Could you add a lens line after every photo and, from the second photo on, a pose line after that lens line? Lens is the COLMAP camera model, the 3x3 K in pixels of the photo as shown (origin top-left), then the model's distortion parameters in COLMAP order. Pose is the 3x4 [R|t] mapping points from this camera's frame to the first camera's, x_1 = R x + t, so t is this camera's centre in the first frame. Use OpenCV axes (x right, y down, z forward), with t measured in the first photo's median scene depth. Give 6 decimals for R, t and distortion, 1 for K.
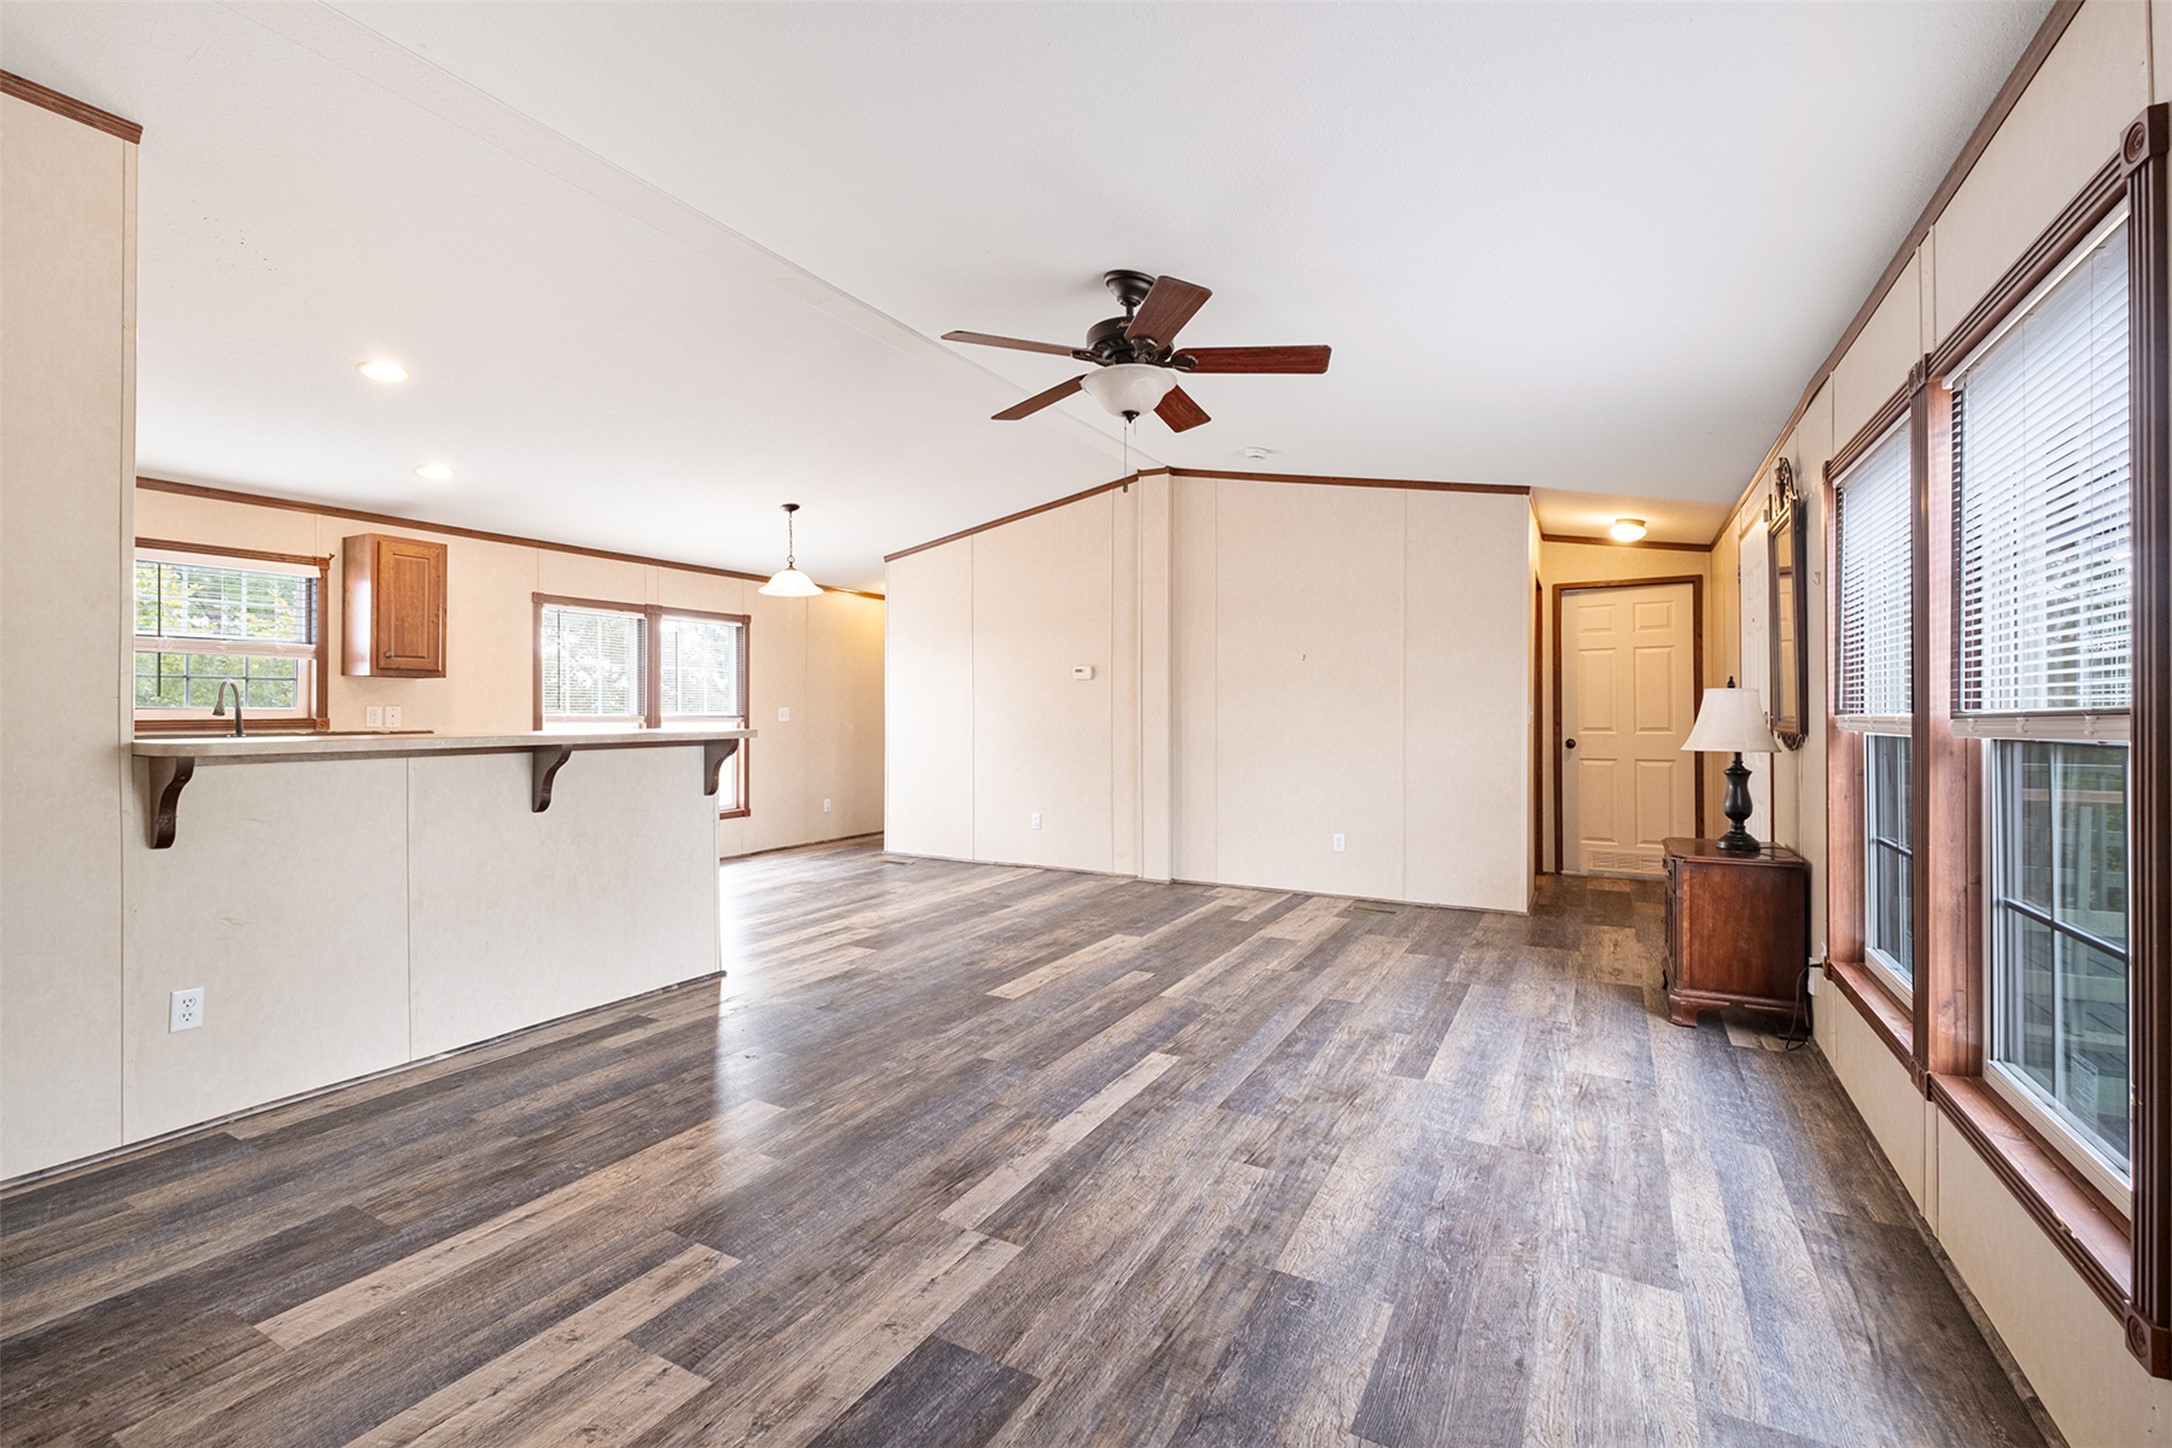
lens RADIAL K [[936.5, 0, 1086.0], [0, 936.5, 724.0], [0, 0, 1]] dist [0.003690, -0.010647]
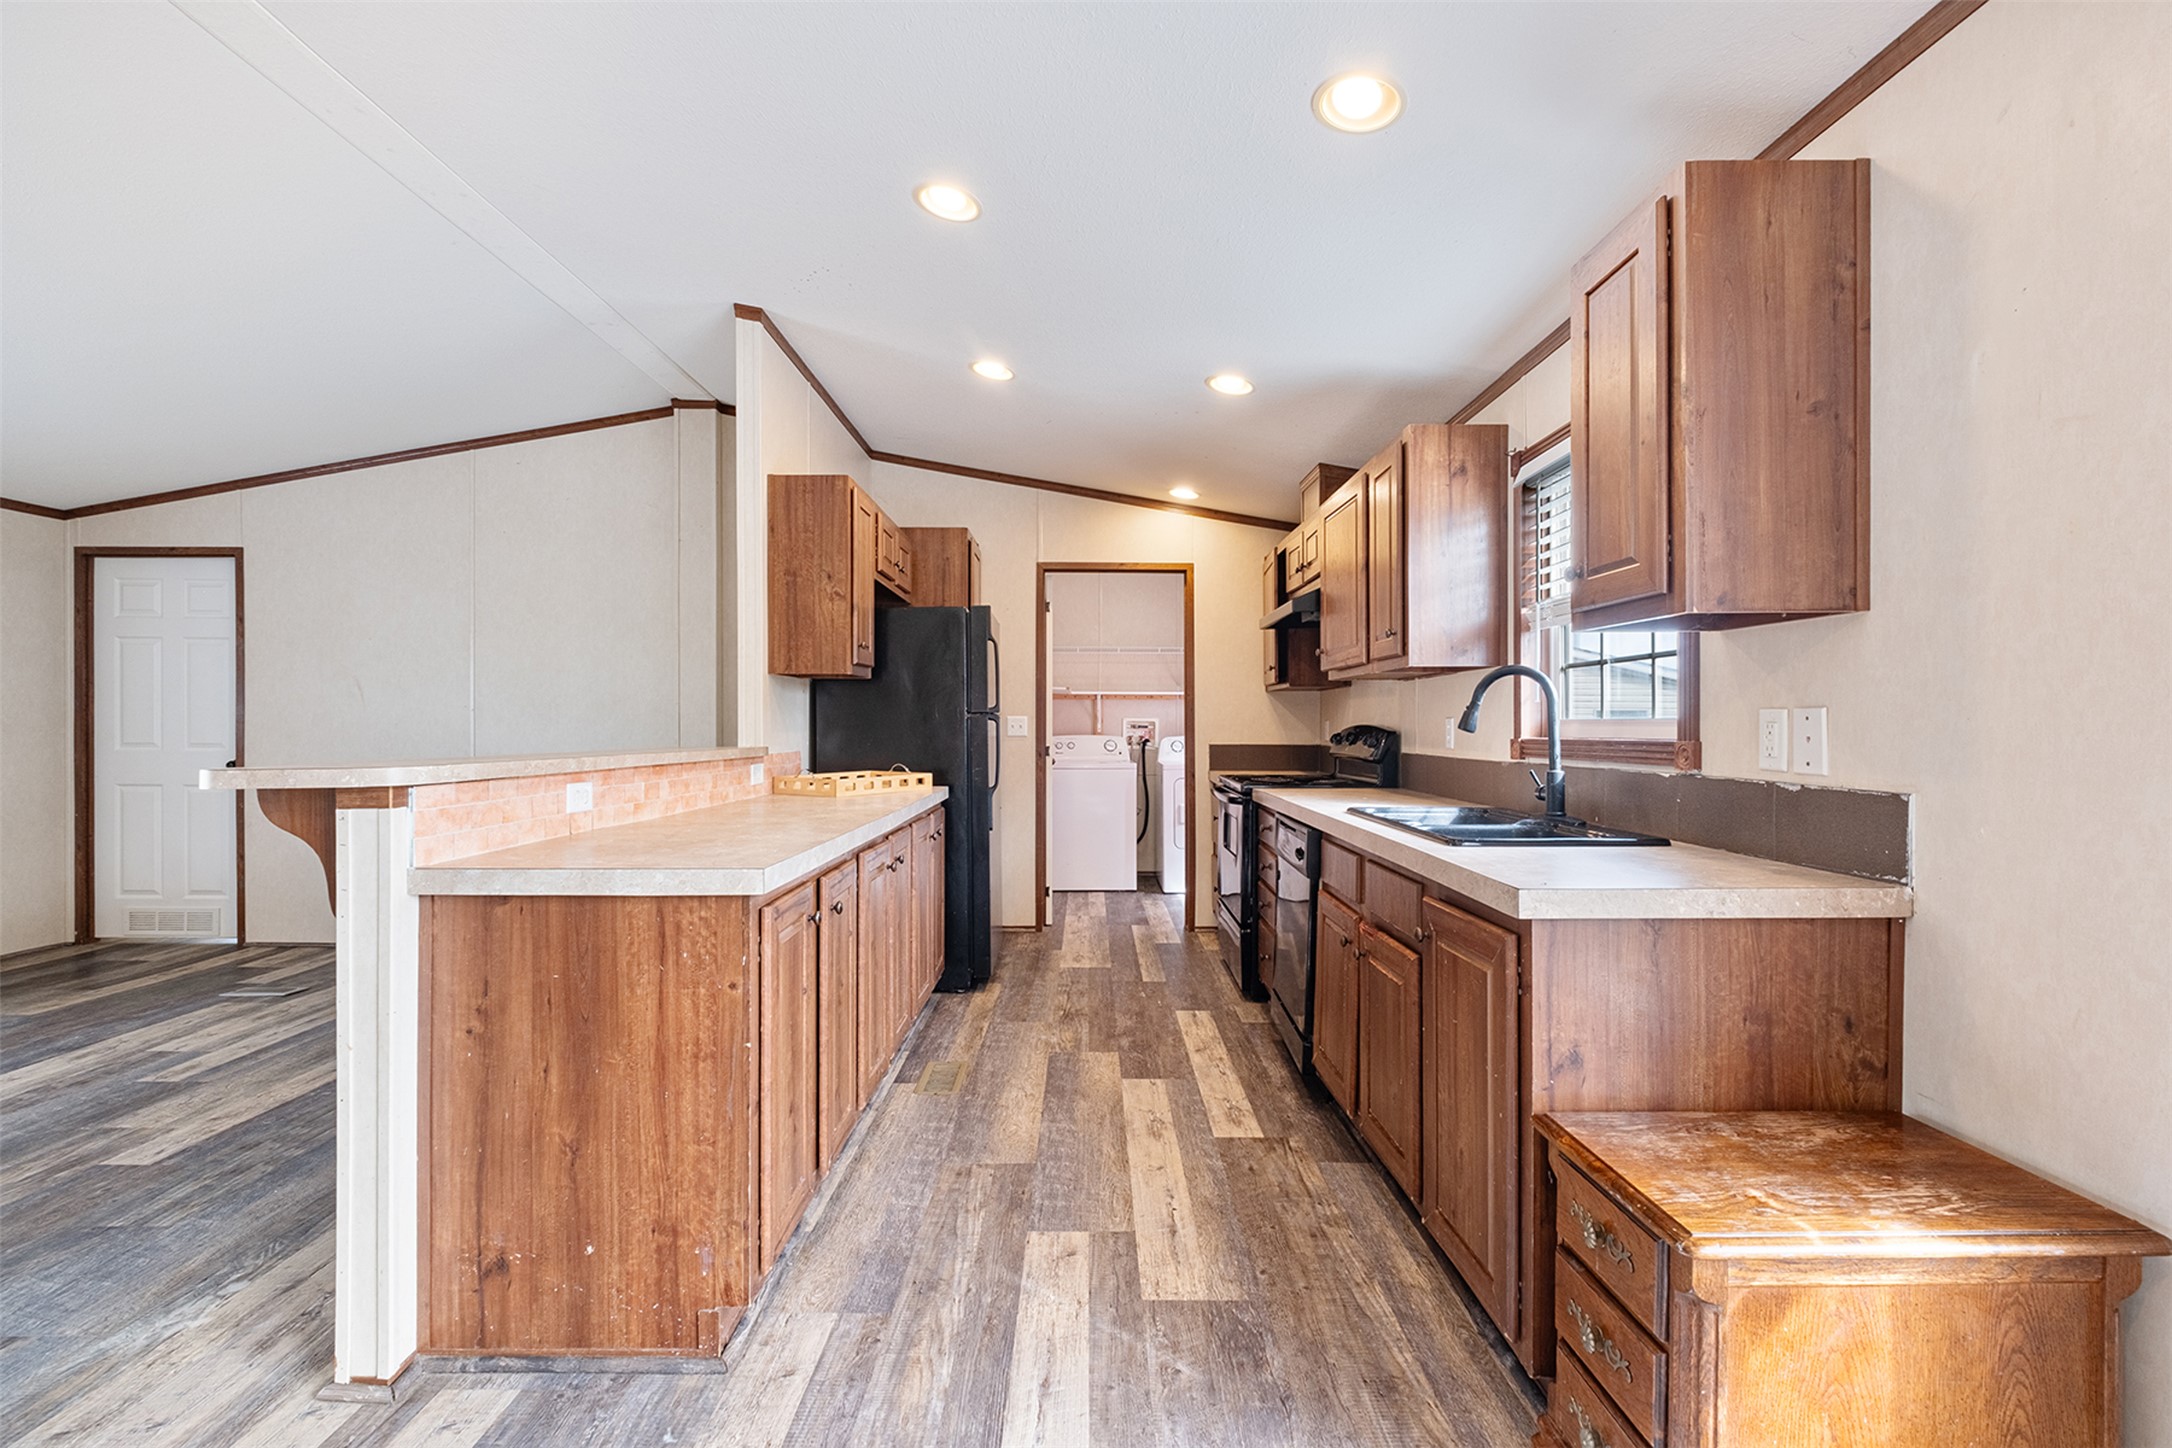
lens RADIAL K [[958.4, 0, 1077.3], [0, 958.4, 723.6], [0, 0, 1]] dist [-0.000857, 0.000145]
pose [[-0.879448, -0.002746, -0.475987, -0.591211], [-0.008029, 0.999927, 0.009066, -0.023577], [0.475927, 0.011794, -0.879406, 1.879607]]
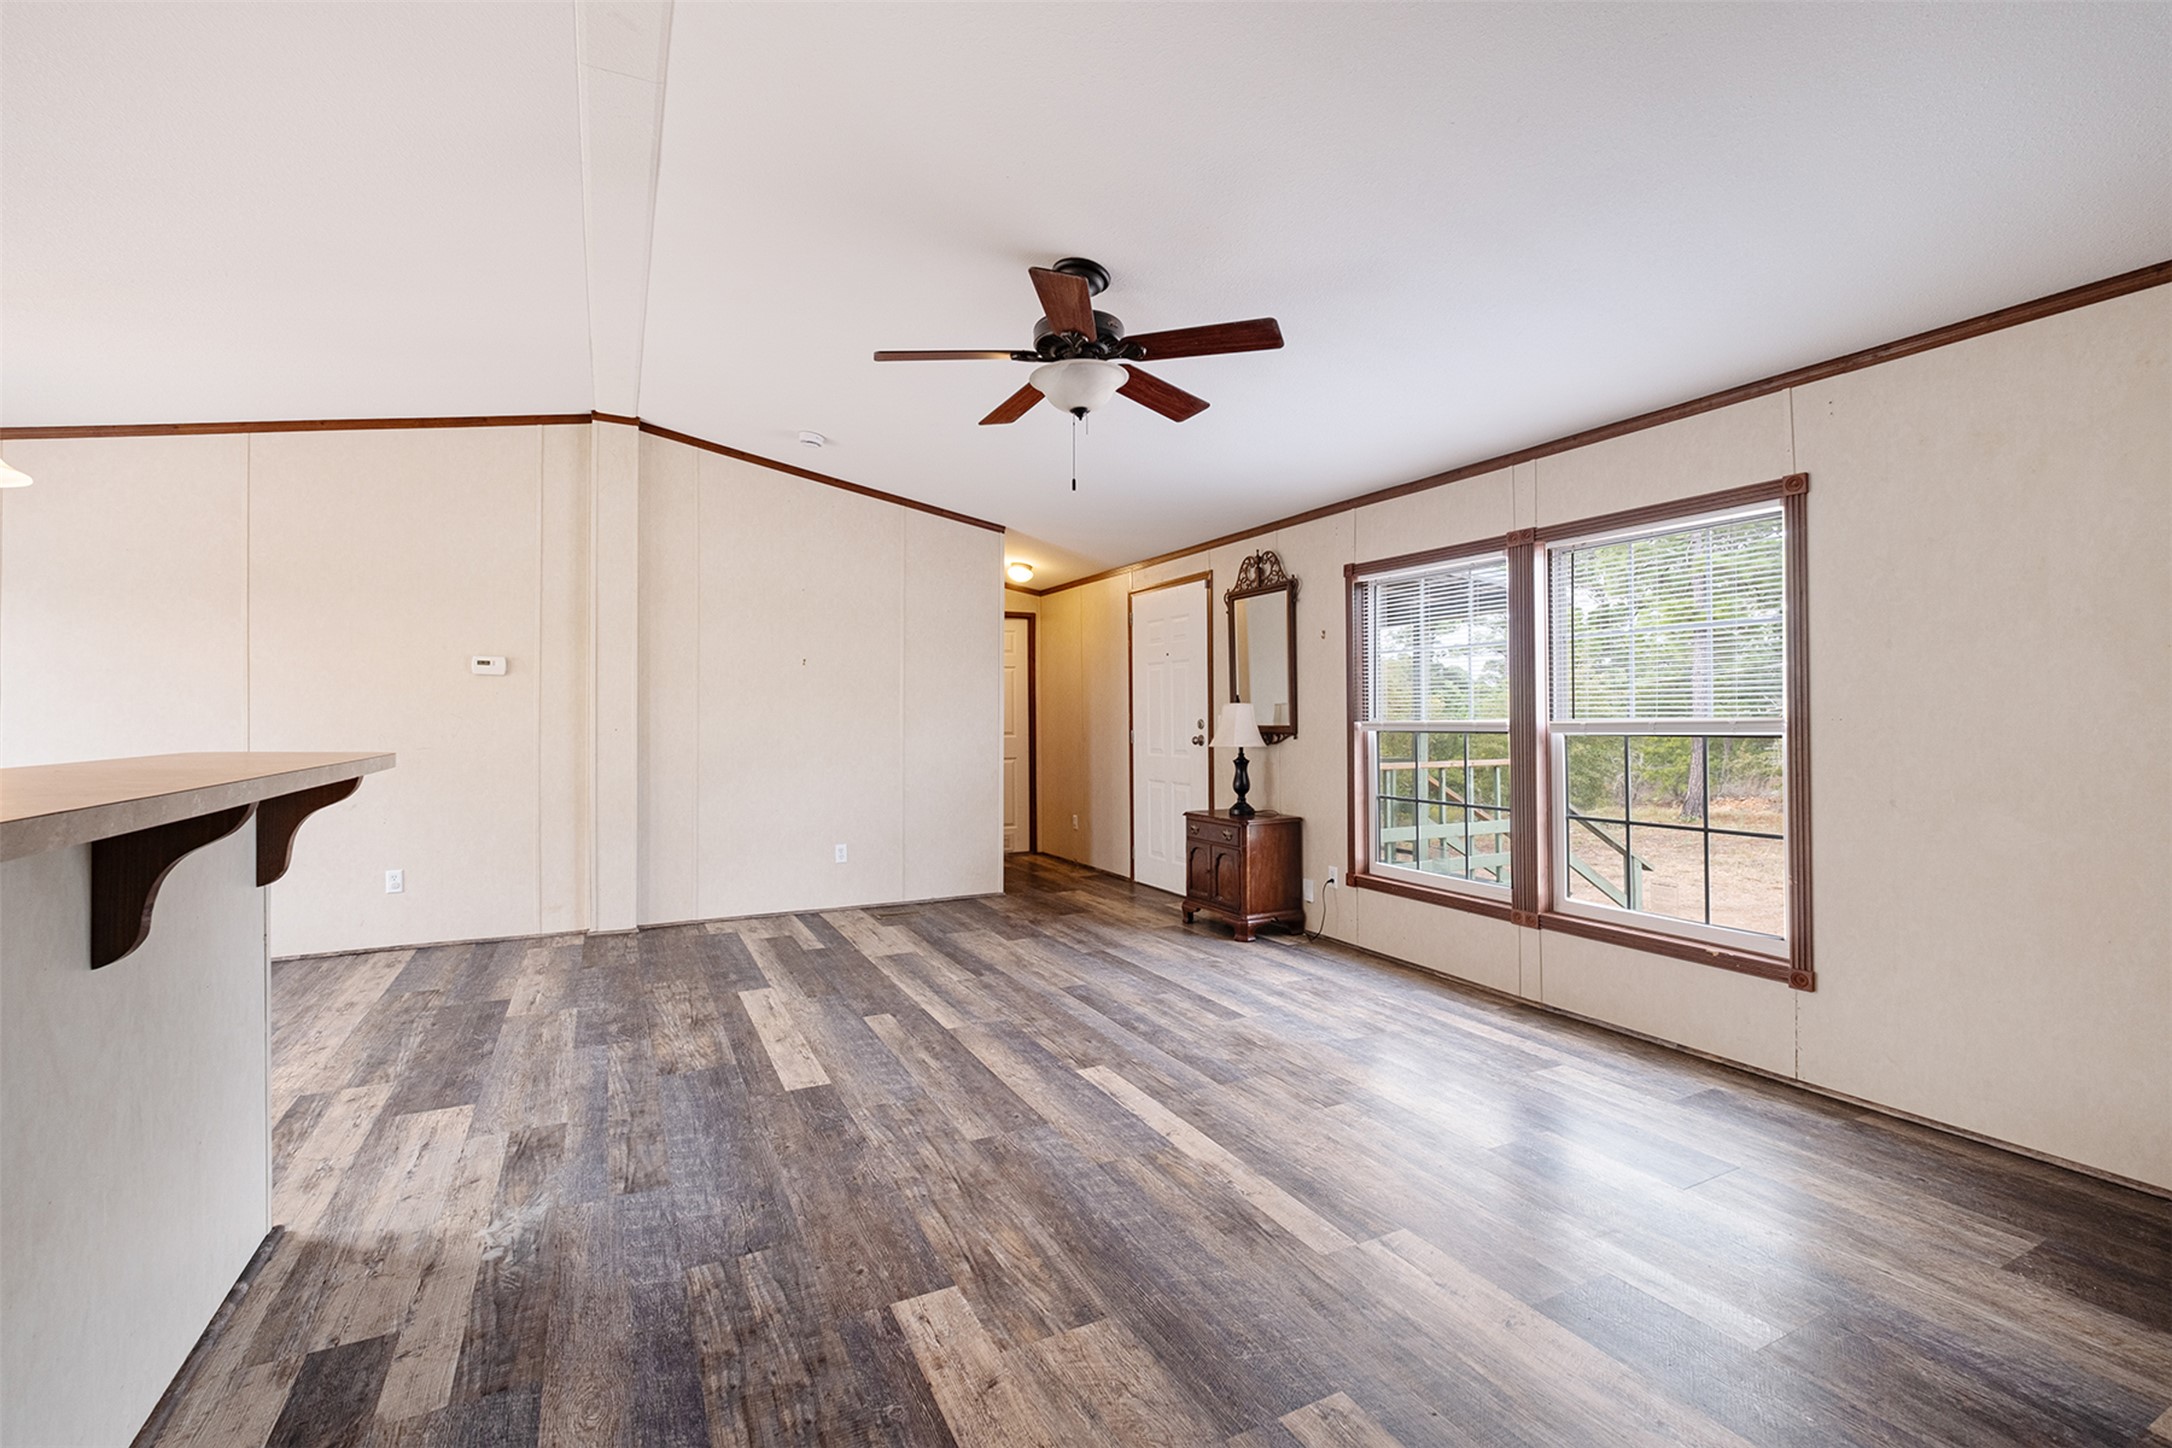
lens RADIAL K [[934.2, 0, 1085.6], [0, 934.2, 715.7], [0, 0, 1]] dist [0.000340, -0.005048]
pose [[0.556670, 0.003424, 0.830727, -0.707741], [0.011084, 0.999872, -0.011548, -0.005026], [-0.830660, 0.015636, 0.556561, 0.437943]]
